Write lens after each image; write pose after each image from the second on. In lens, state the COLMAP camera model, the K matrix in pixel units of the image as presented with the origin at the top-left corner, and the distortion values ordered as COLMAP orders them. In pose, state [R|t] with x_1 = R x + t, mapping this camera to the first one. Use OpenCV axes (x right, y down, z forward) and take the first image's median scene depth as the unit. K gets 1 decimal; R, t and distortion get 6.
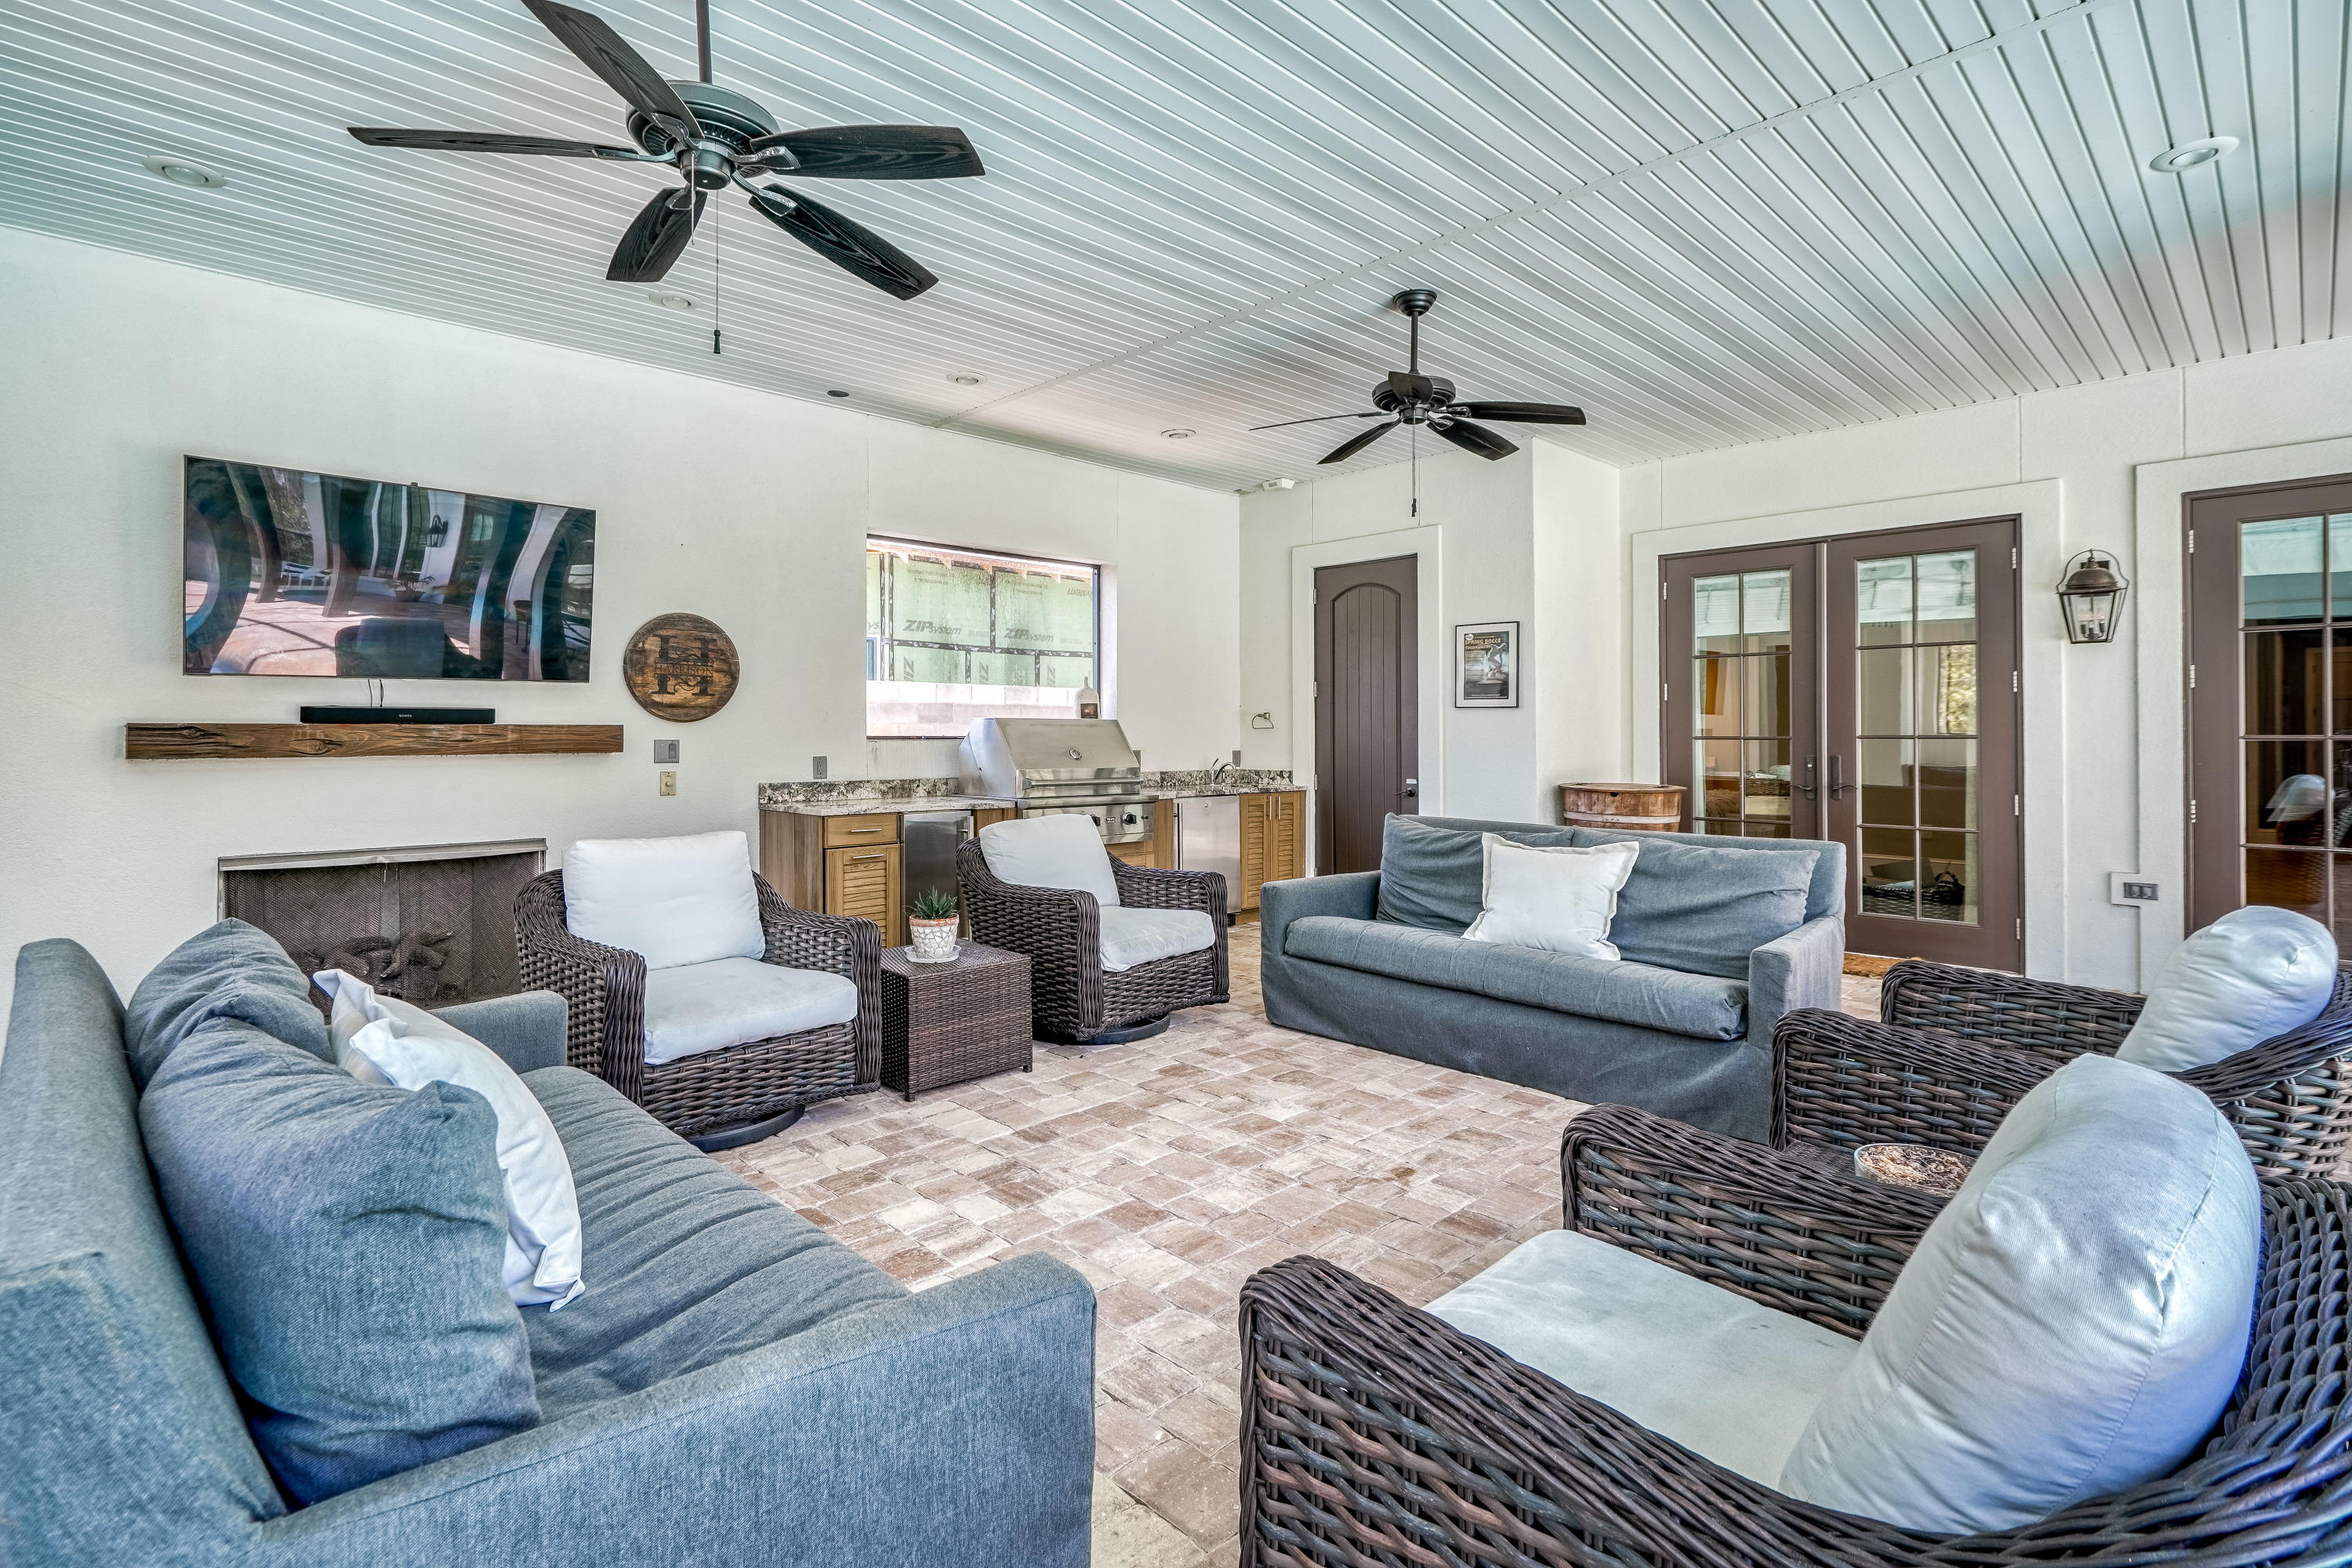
lens RADIAL K [[1088.3, 0, 1176.5], [0, 1088.3, 731.5], [0, 0, 1]] dist [0.000247, -0.000046]
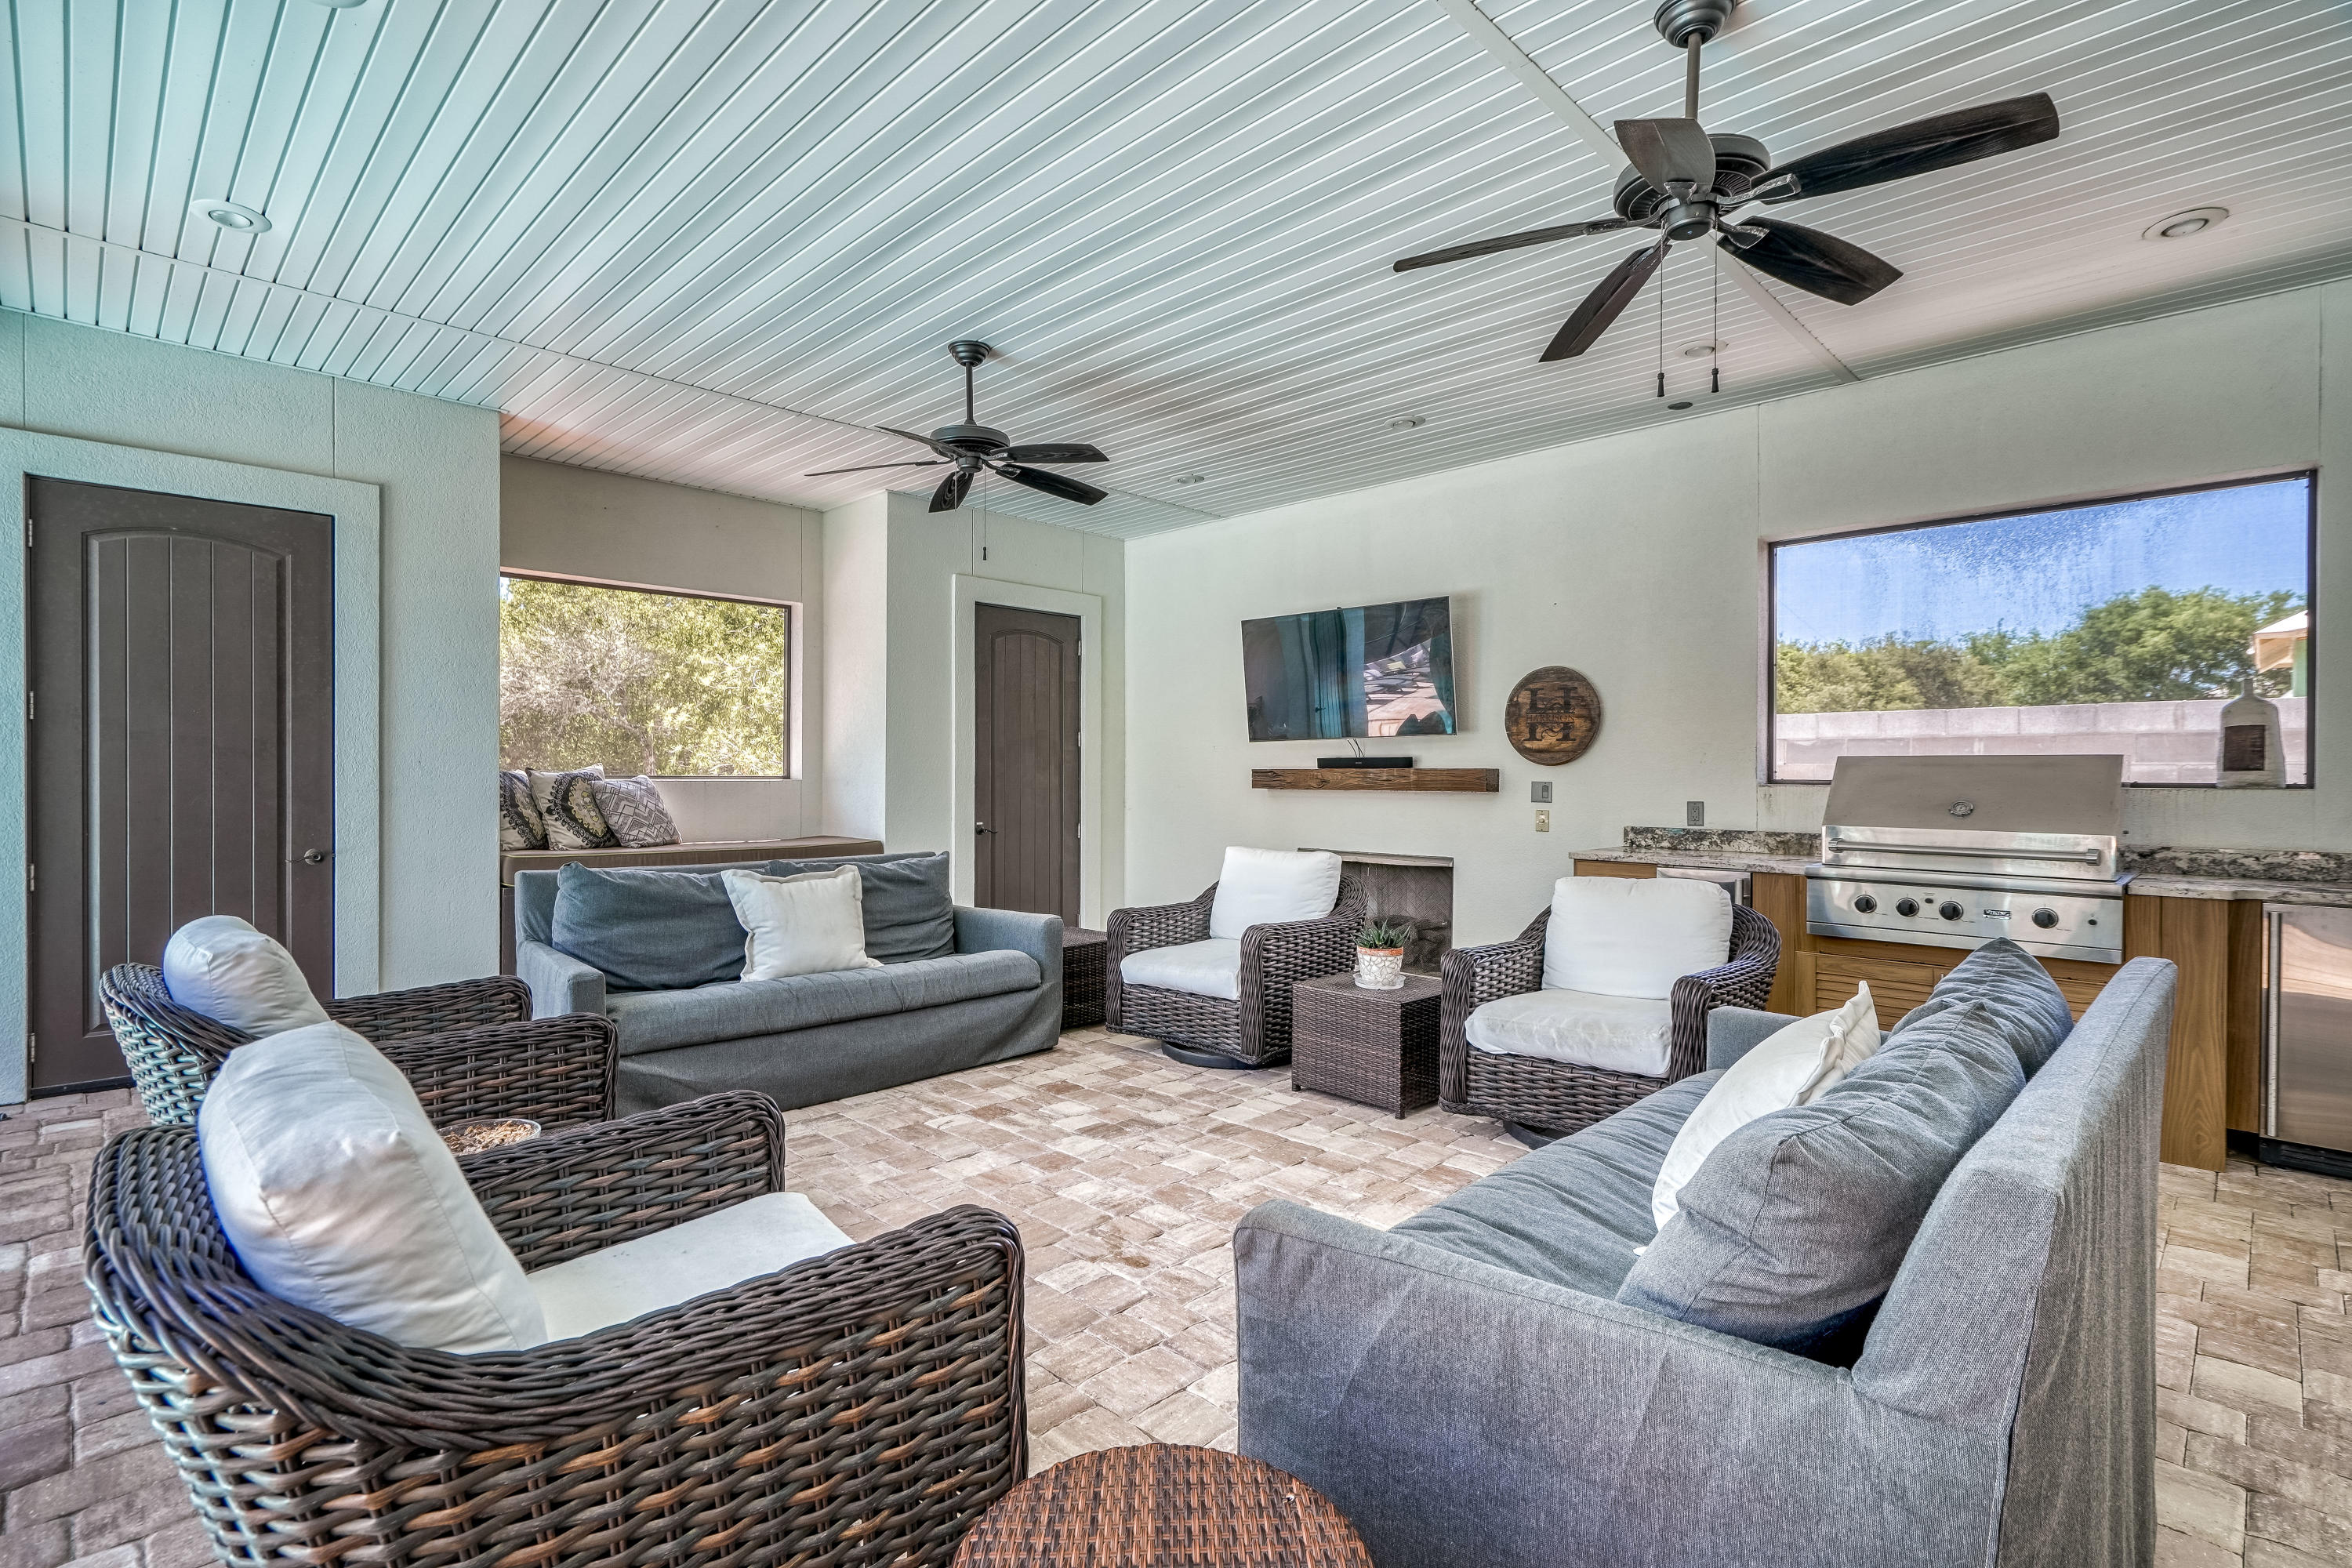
lens RADIAL K [[1092.6, 0, 1156.5], [0, 1092.6, 782.3], [0, 0, 1]] dist [-0.001644, -0.000544]
pose [[0.030858, 0.006349, -0.999504, 0.671505], [-0.002328, 0.999978, 0.006281, 0.002272], [0.999521, 0.002133, 0.030872, 0.599566]]
